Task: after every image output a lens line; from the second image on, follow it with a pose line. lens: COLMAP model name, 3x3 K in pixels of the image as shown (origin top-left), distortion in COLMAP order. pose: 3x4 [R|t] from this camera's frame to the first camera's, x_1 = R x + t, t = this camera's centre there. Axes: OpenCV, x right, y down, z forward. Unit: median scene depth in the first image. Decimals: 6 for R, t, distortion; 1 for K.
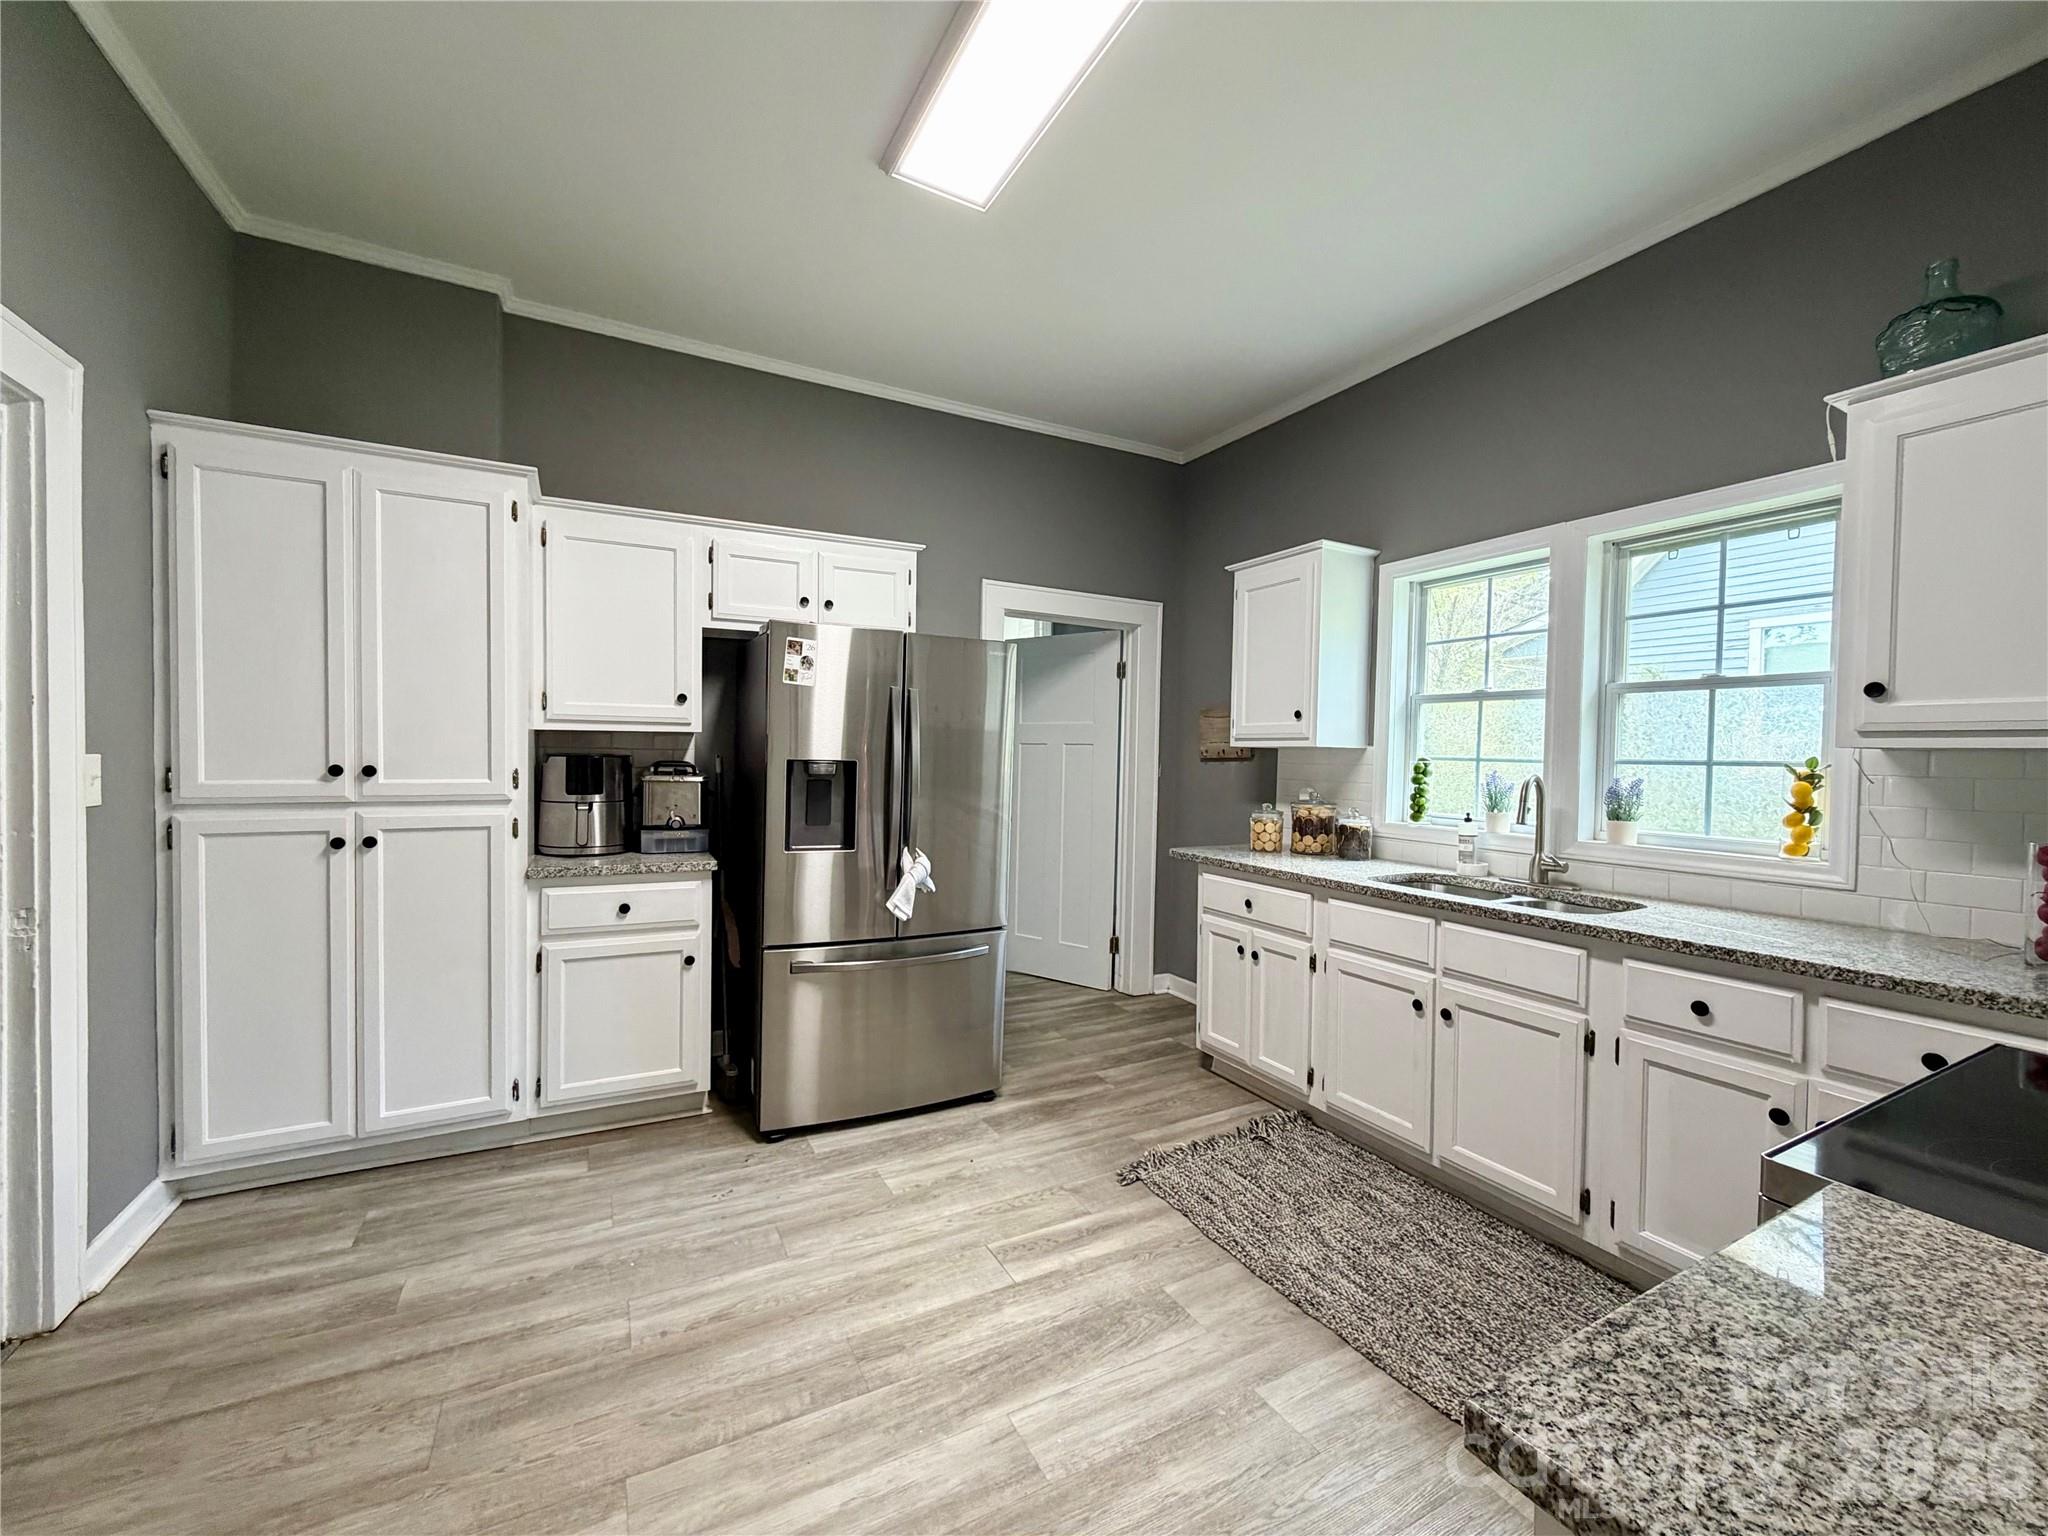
lens RADIAL K [[817.3, 0, 1028.1], [0, 817.3, 771.8], [0, 0, 1]] dist [0.000018, -0.000187]
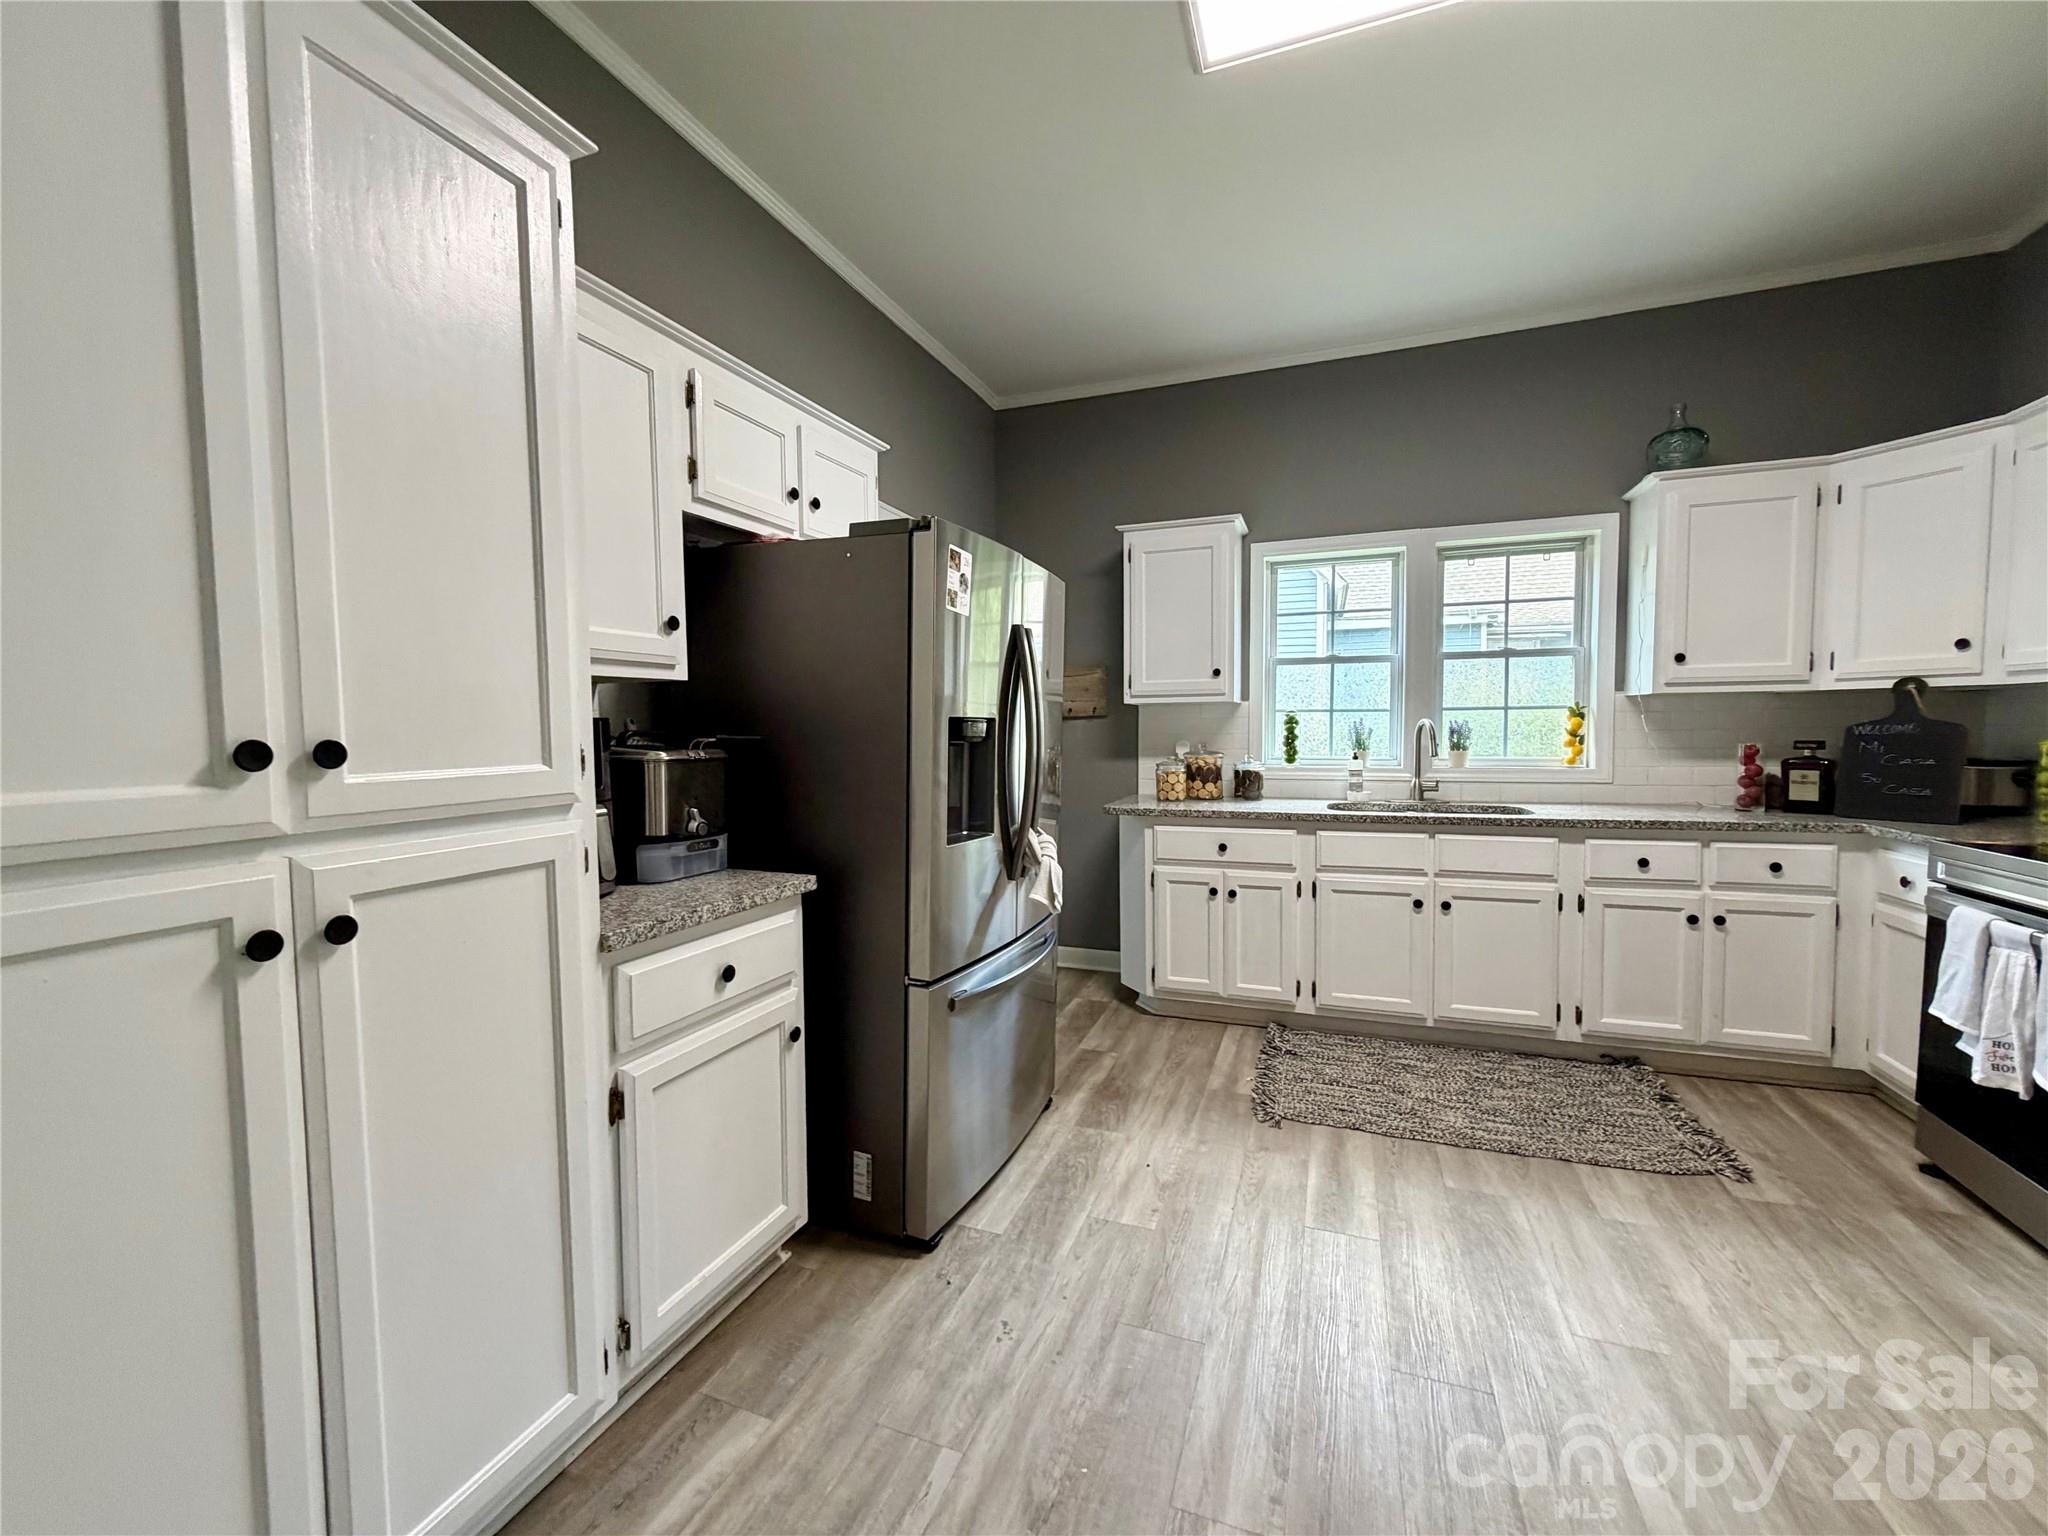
lens RADIAL K [[817.3, 0, 1027.3], [0, 817.3, 770.3], [0, 0, 1]] dist [0.000018, -0.000187]
pose [[0.752067, -0.058653, 0.656472, -0.760162], [0.037673, 0.998229, 0.046029, 0.001269], [-0.658009, -0.009886, 0.752945, 0.440860]]
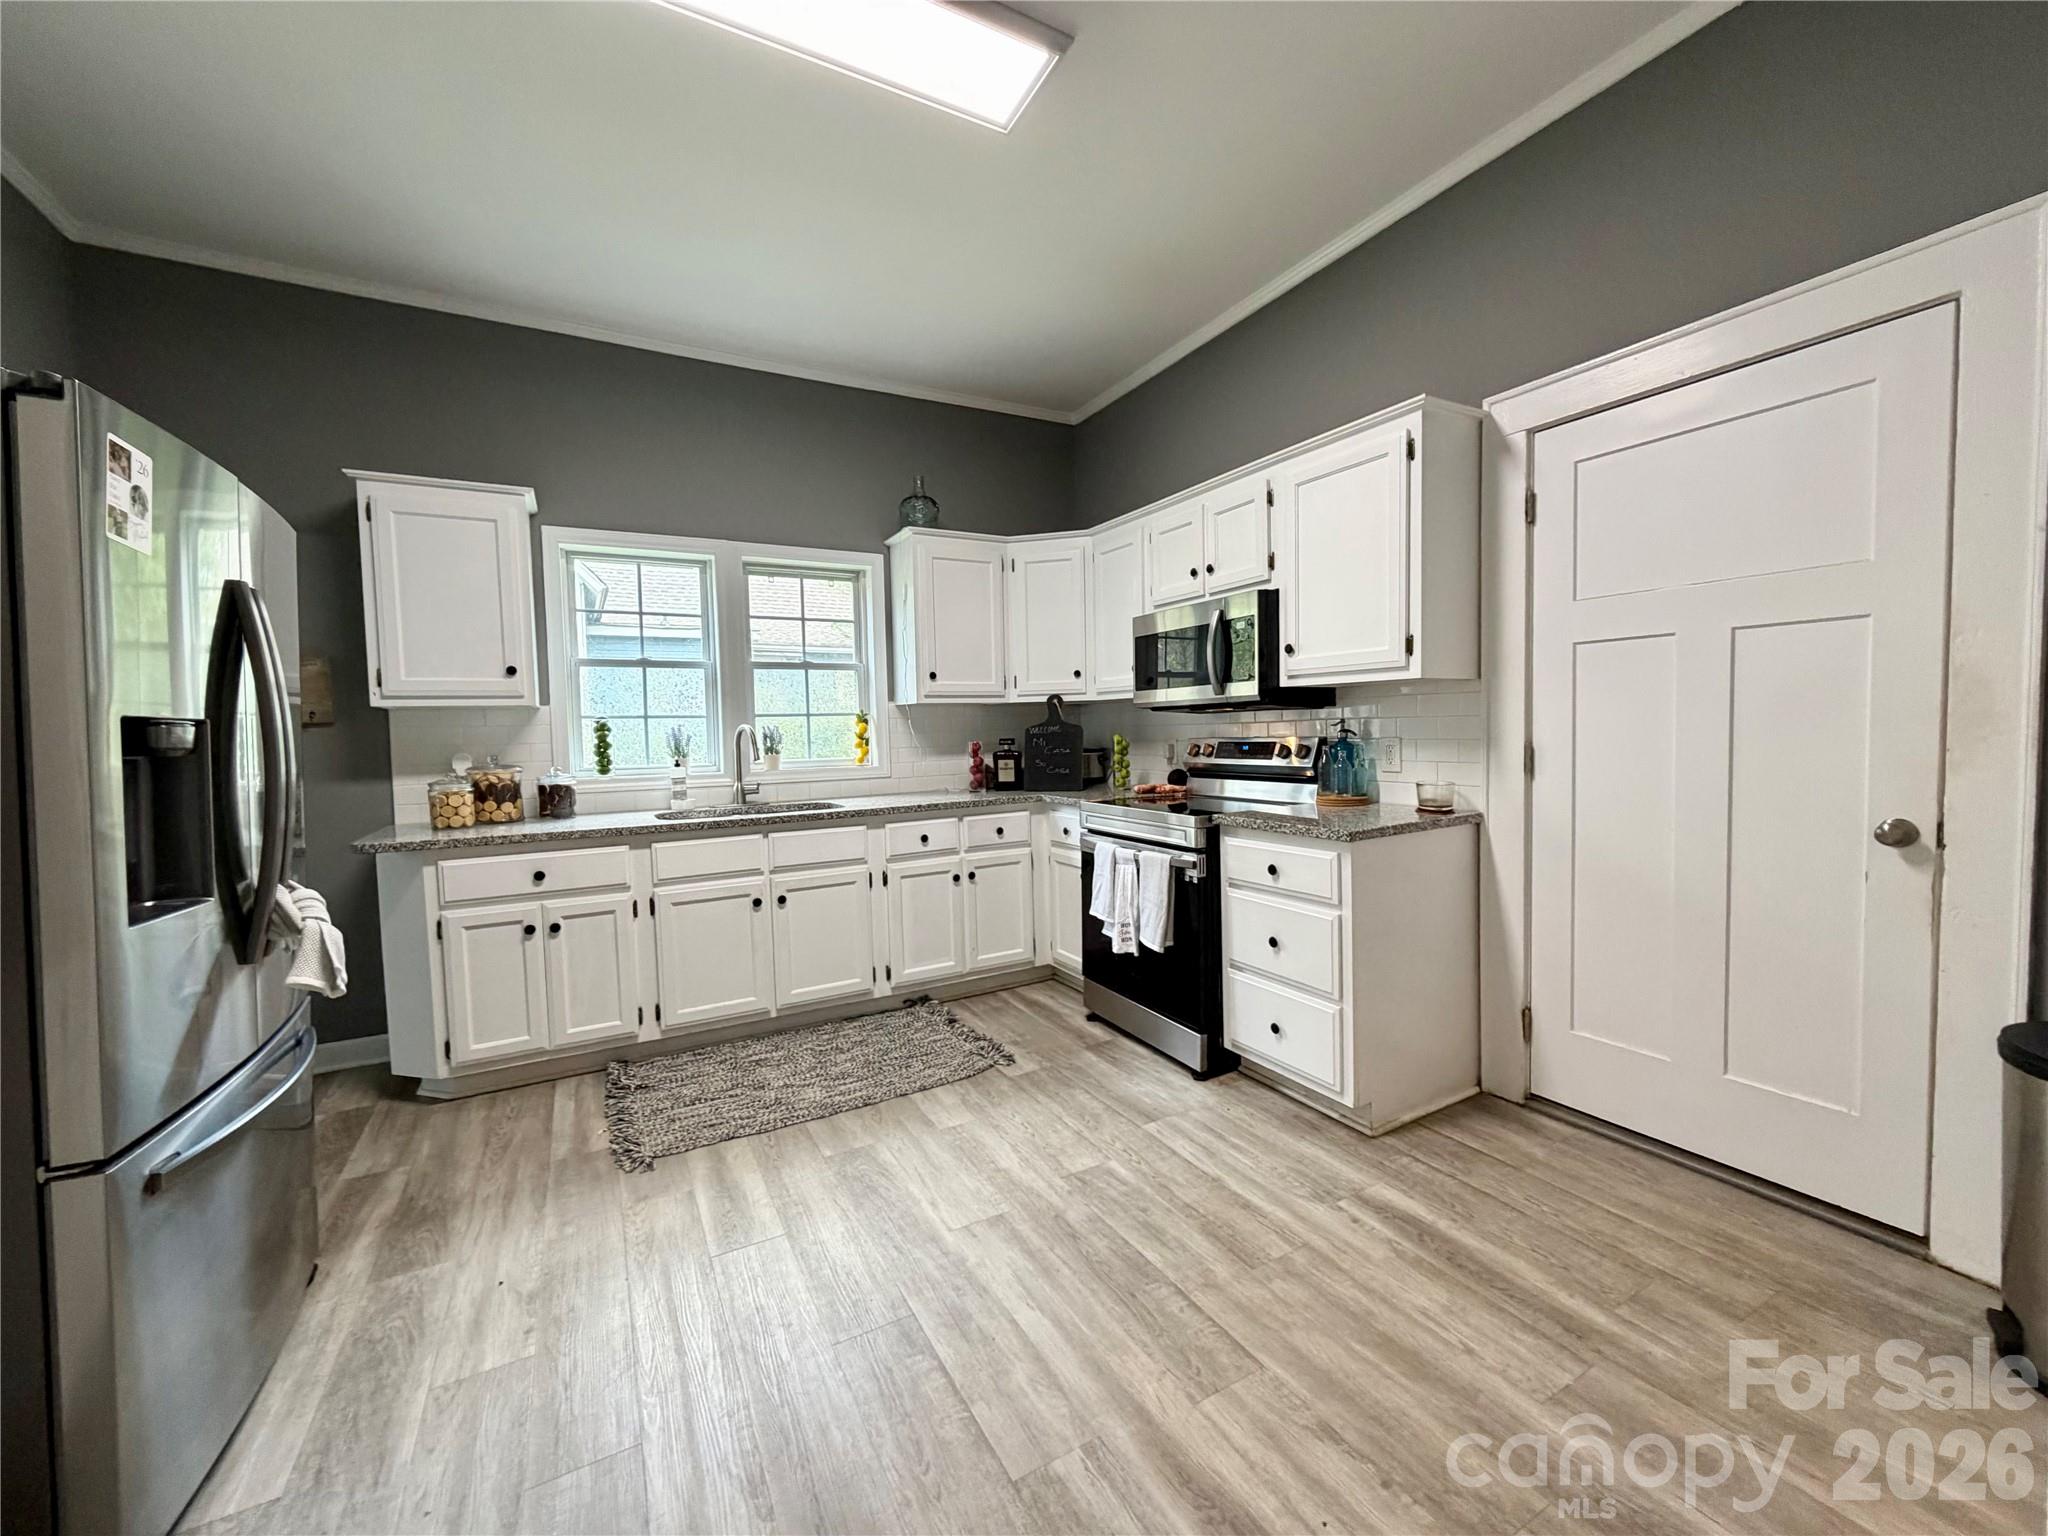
lens RADIAL K [[817.3, 0, 1030.9], [0, 817.3, 770.6], [0, 0, 1]] dist [0.000018, -0.000187]
pose [[-0.011866, -0.070116, 0.997468, -0.783642], [0.045456, 0.996469, 0.070587, 0.005353], [-0.998896, 0.046179, -0.008637, 0.551969]]
